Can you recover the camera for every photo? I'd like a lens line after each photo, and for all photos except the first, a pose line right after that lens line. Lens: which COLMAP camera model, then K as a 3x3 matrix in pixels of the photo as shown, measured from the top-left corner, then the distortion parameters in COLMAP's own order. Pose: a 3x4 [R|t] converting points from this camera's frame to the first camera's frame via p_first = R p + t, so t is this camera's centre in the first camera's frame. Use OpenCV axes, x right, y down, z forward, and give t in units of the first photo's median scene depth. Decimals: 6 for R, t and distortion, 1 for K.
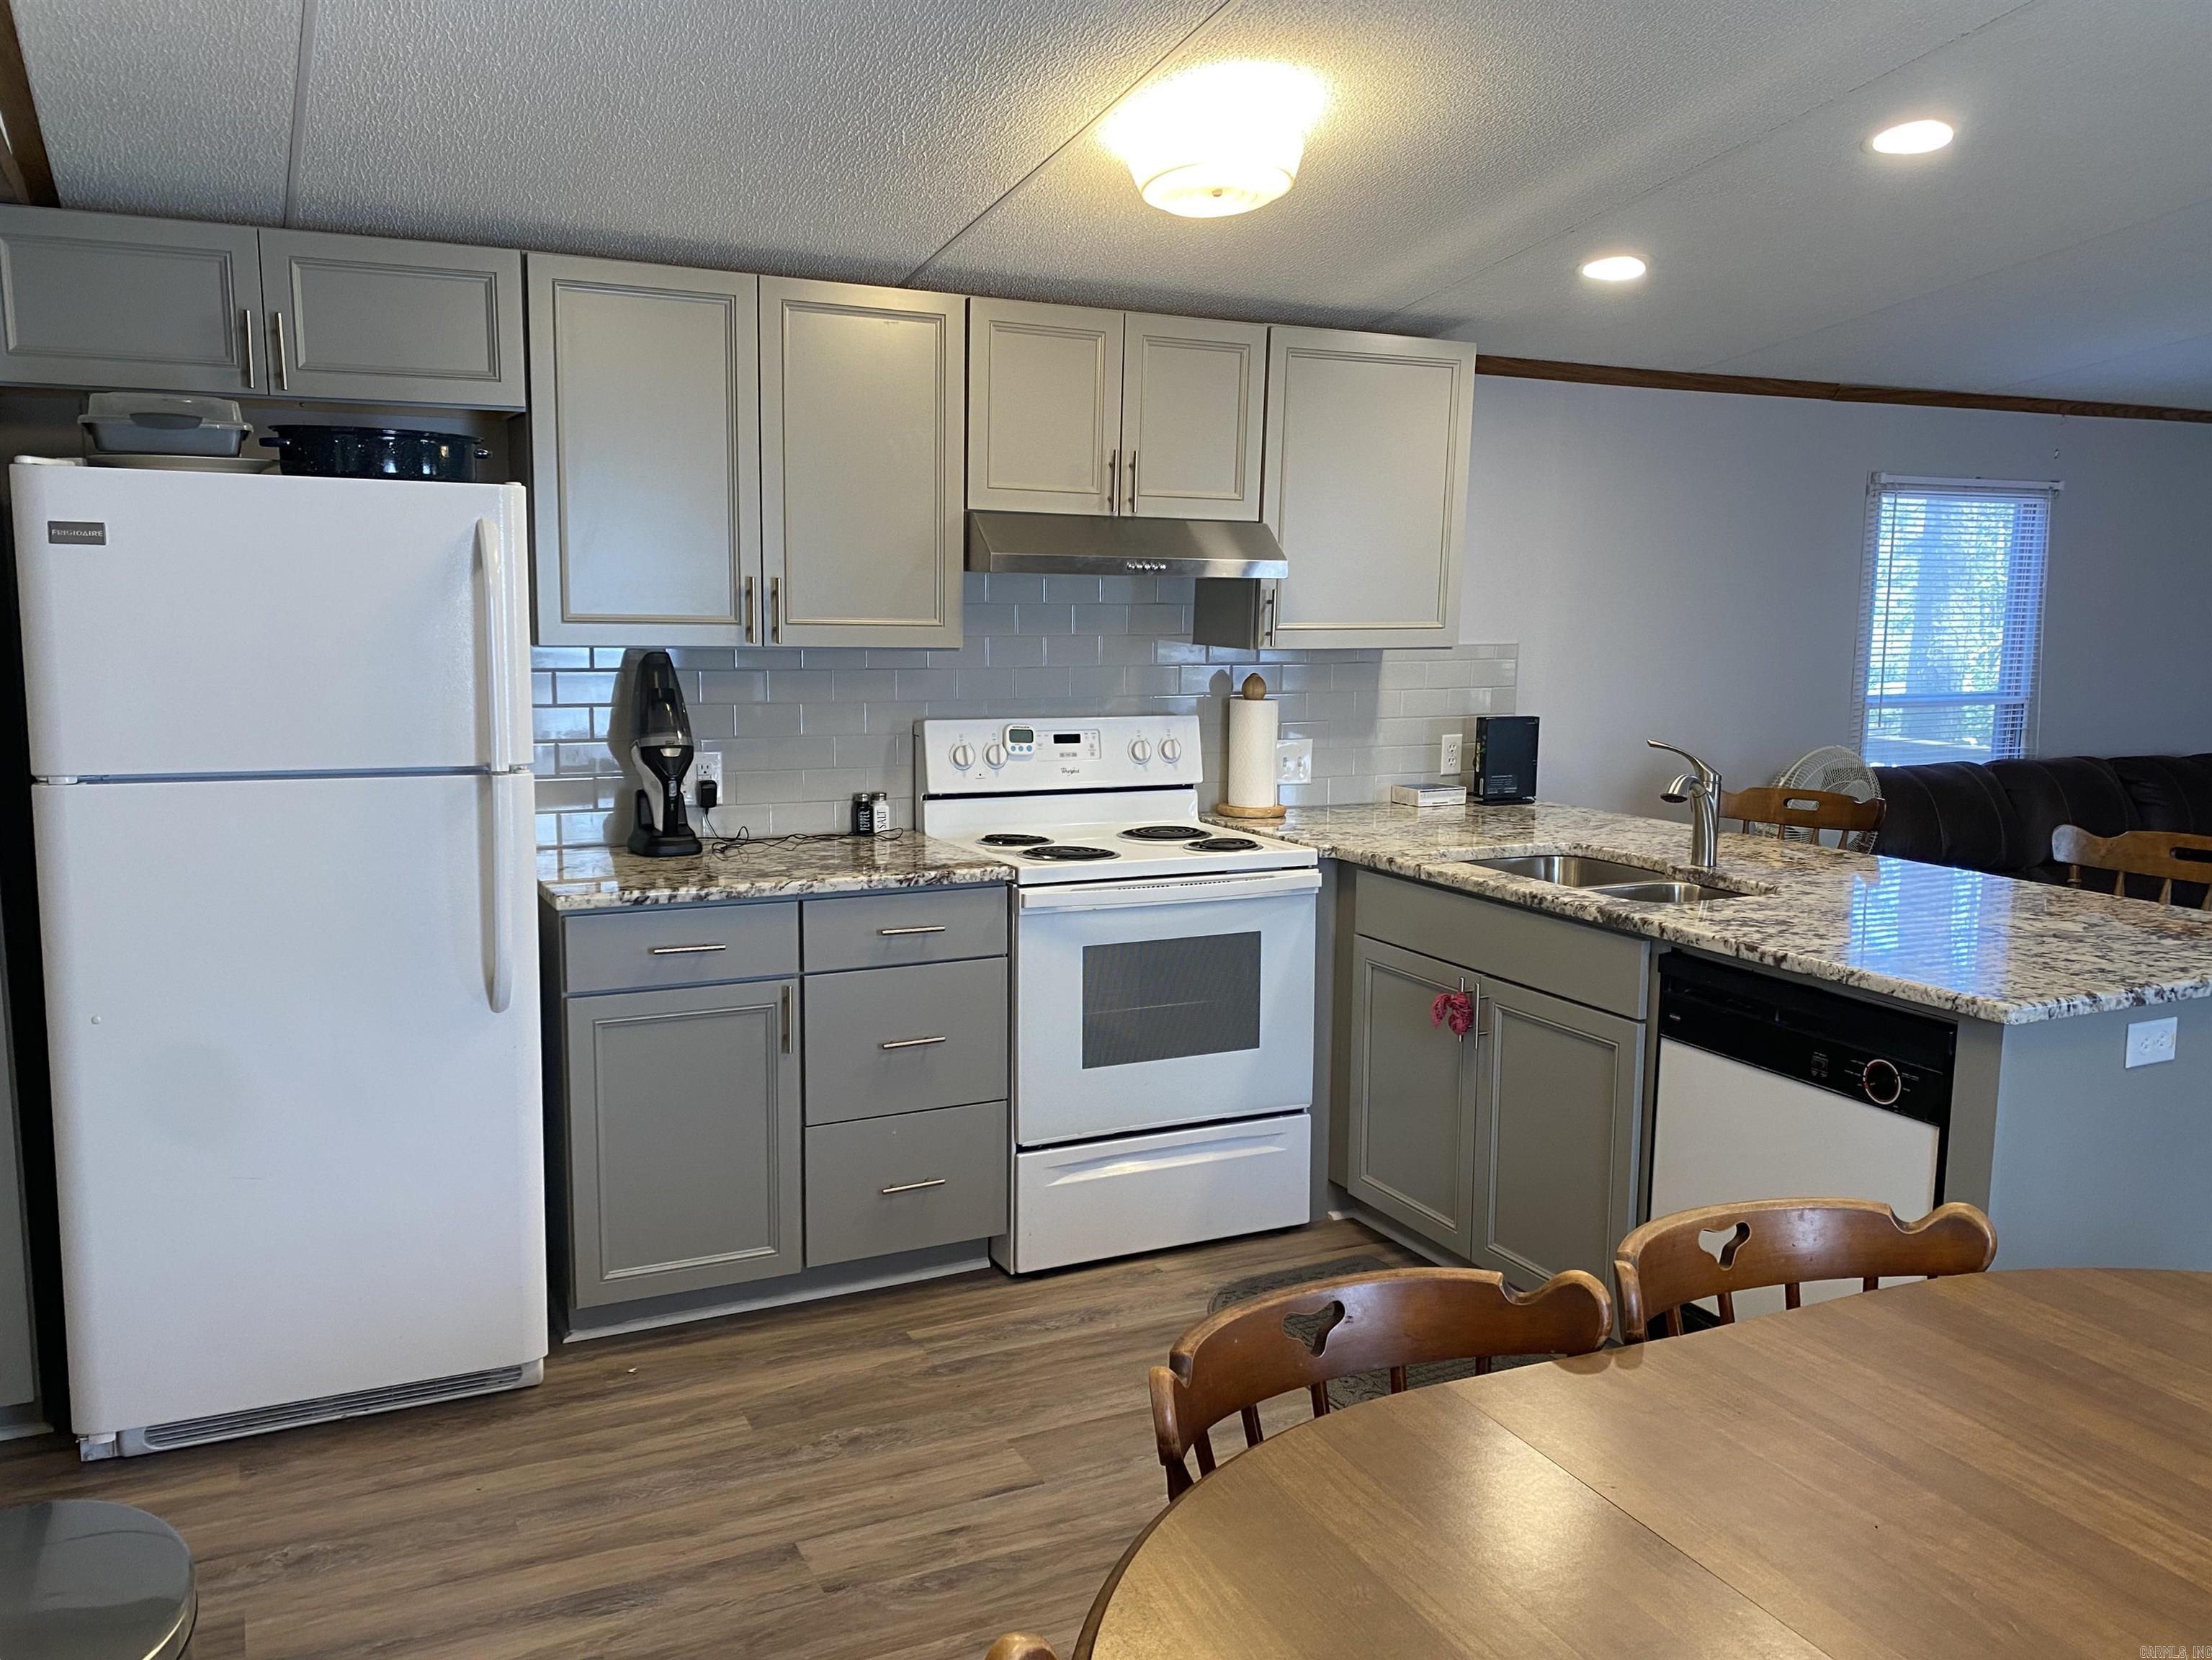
lens RADIAL K [[1703.6, 0, 1149.8], [0, 1703.6, 850.2], [0, 0, 1]] dist [0.030959, -0.028910]
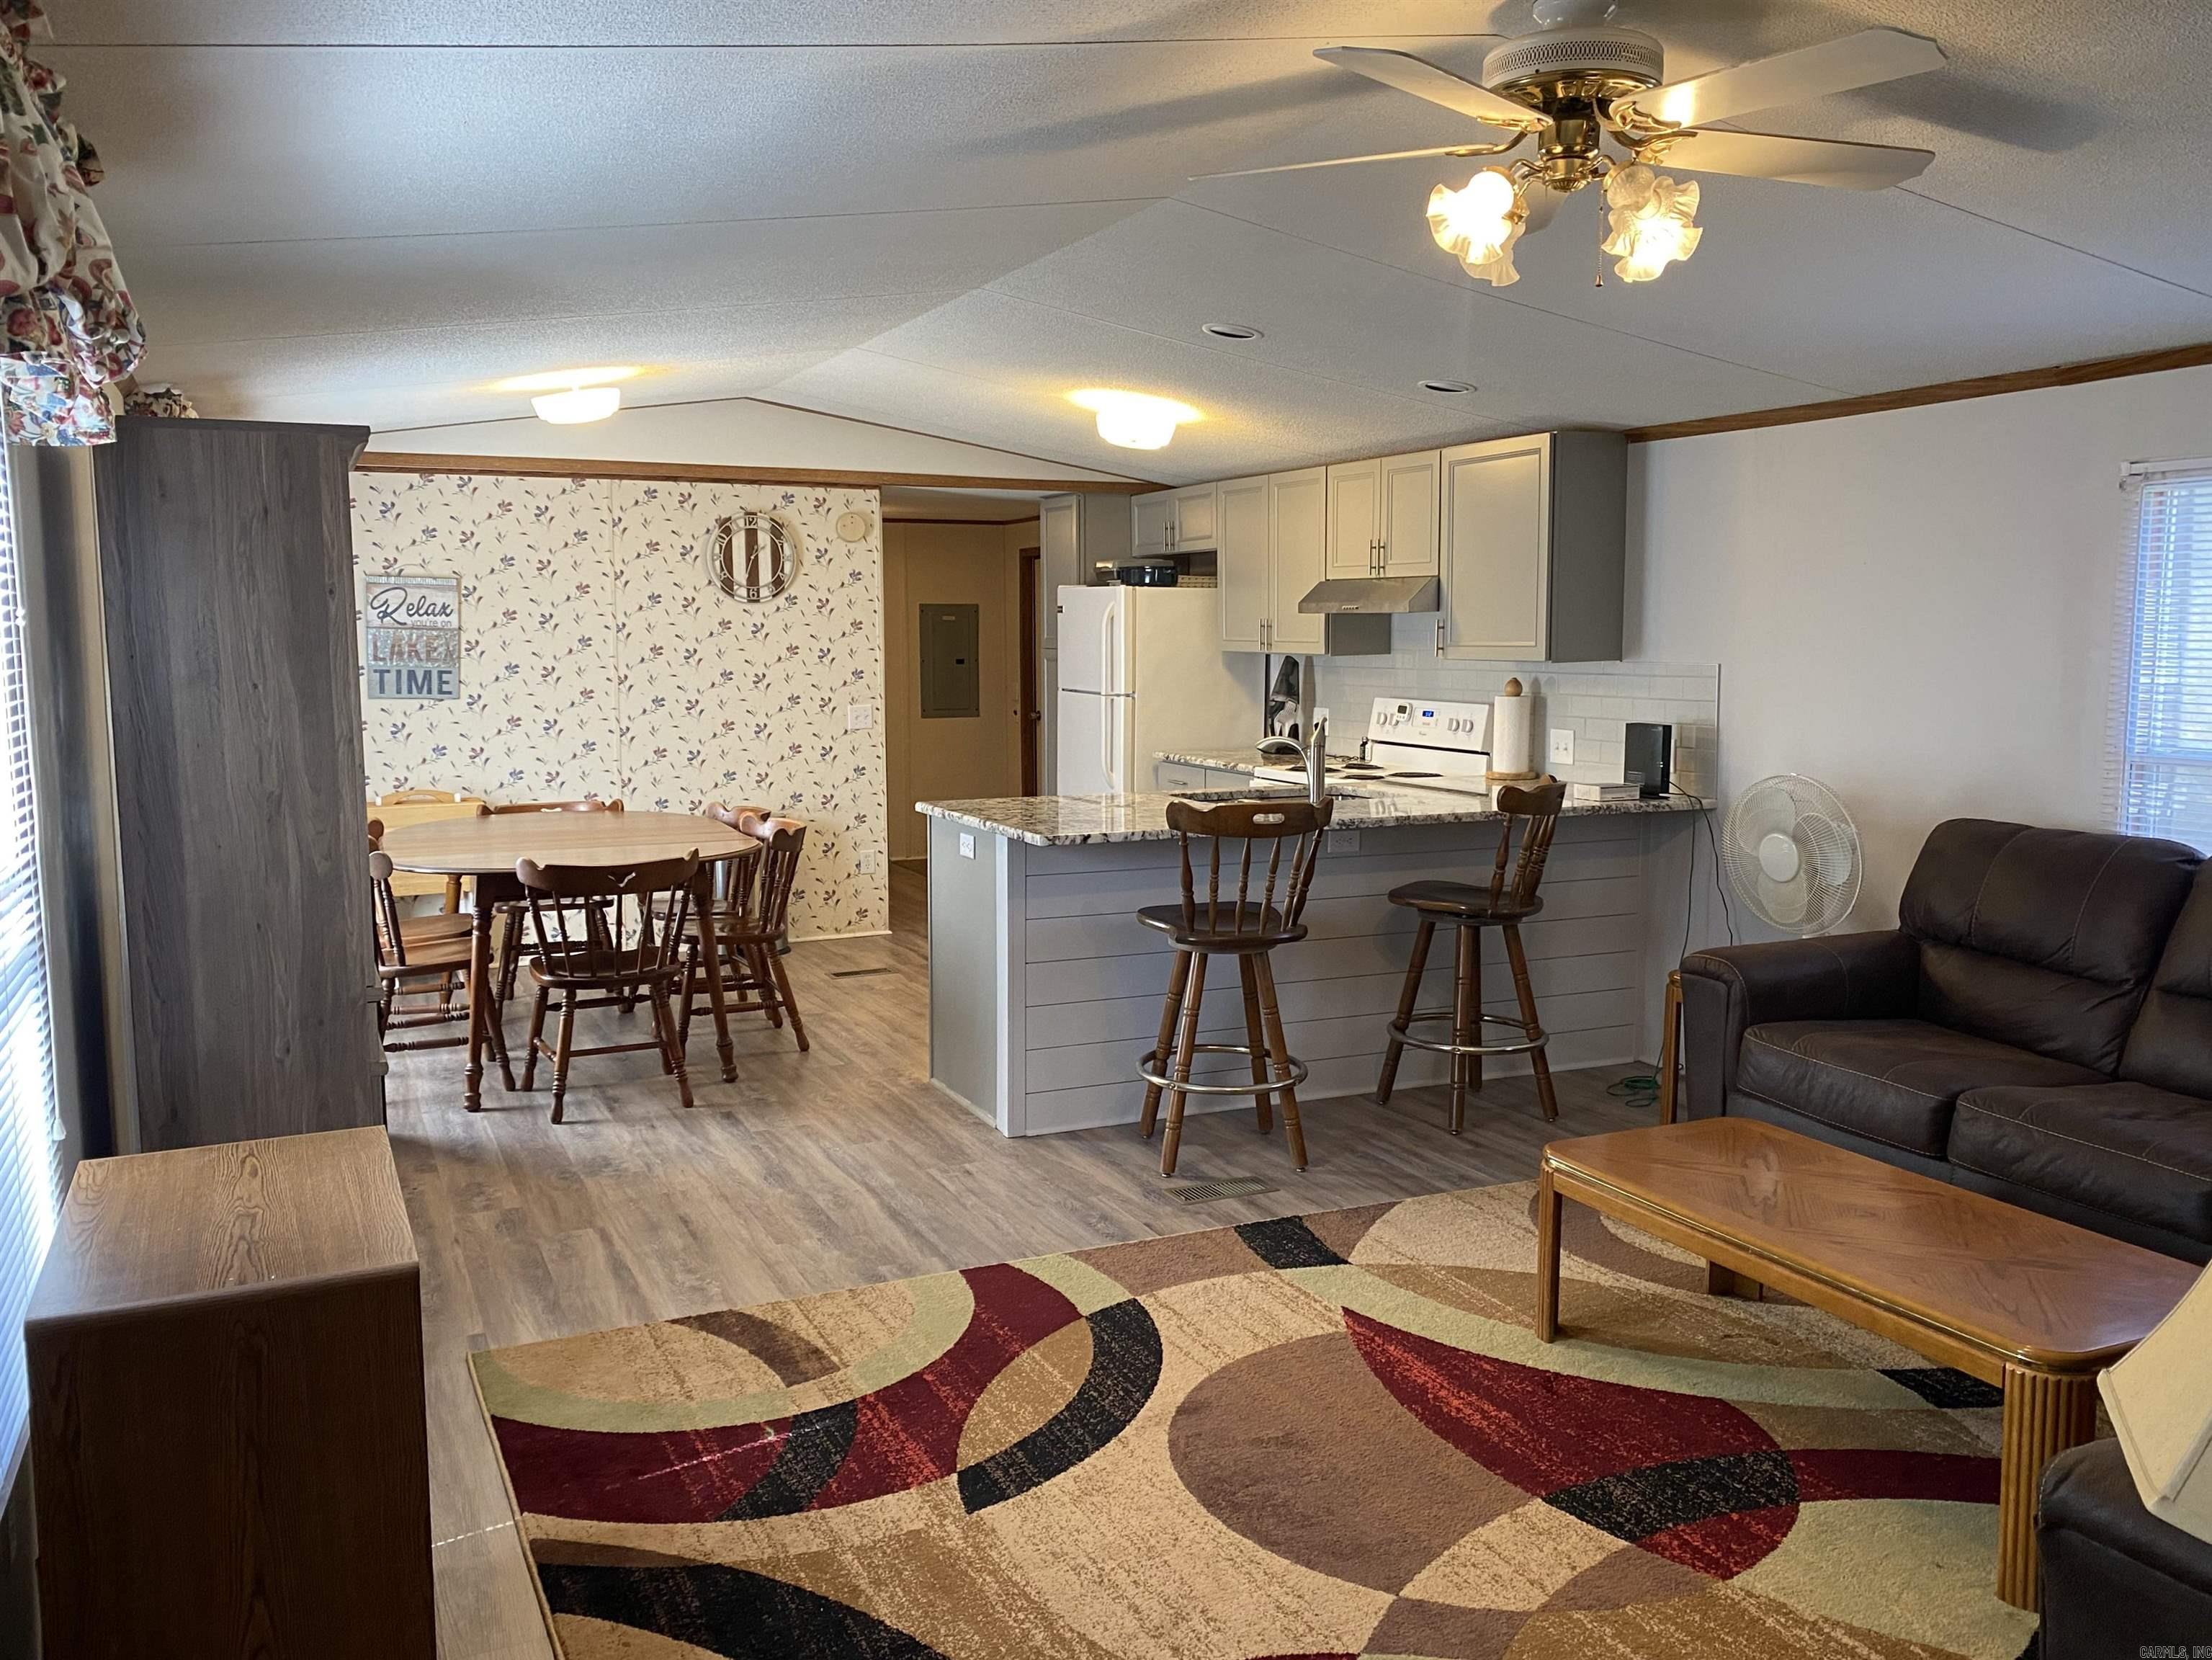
lens RADIAL K [[1703.6, 0, 1108.8], [0, 1703.6, 852.3], [0, 0, 1]] dist [0.030959, -0.028910]
pose [[-0.013613, 0.123219, -0.992286, 1.748238], [-0.147259, 0.981310, 0.123877, -0.103061], [0.989004, 0.147810, 0.004786, 0.790707]]
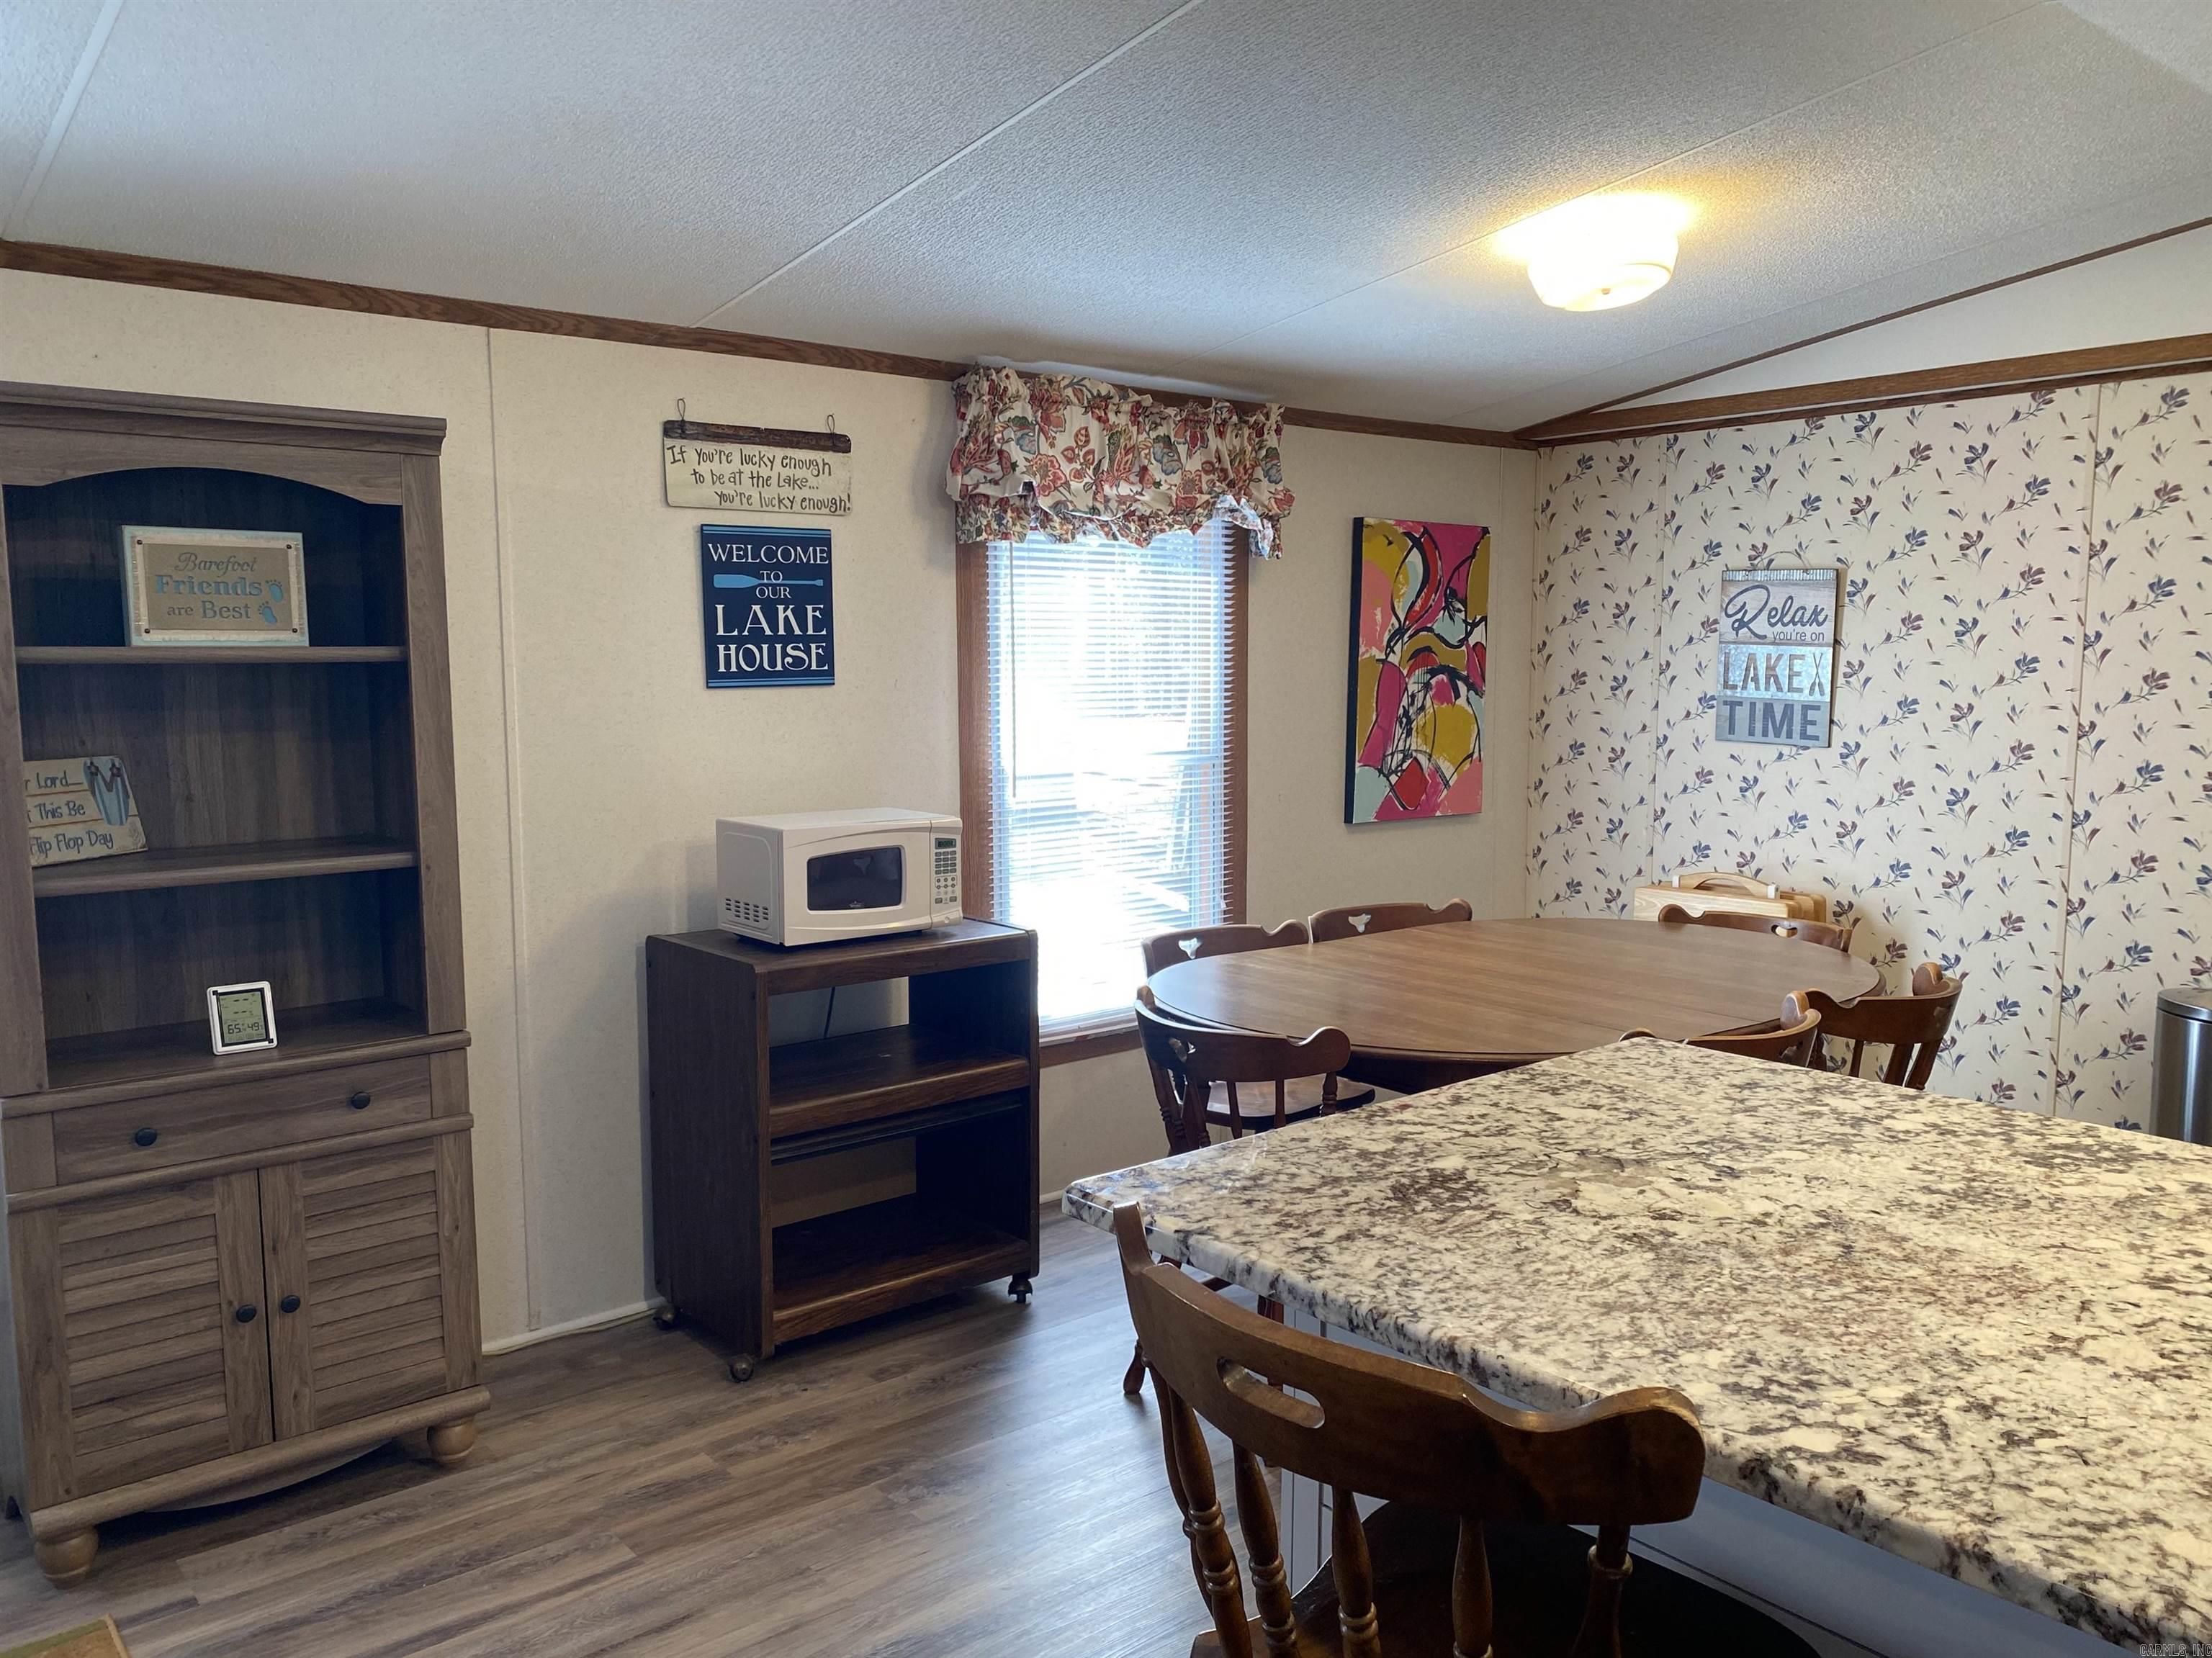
lens RADIAL K [[1703.3, 0, 1122.8], [0, 1703.3, 821.8], [0, 0, 1]] dist [0.030959, -0.028910]
pose [[-0.969662, 0.018281, -0.243767, 0.647420], [-0.042180, 0.969730, 0.240509, -0.161526], [0.240785, 0.243494, -0.939539, 1.156874]]
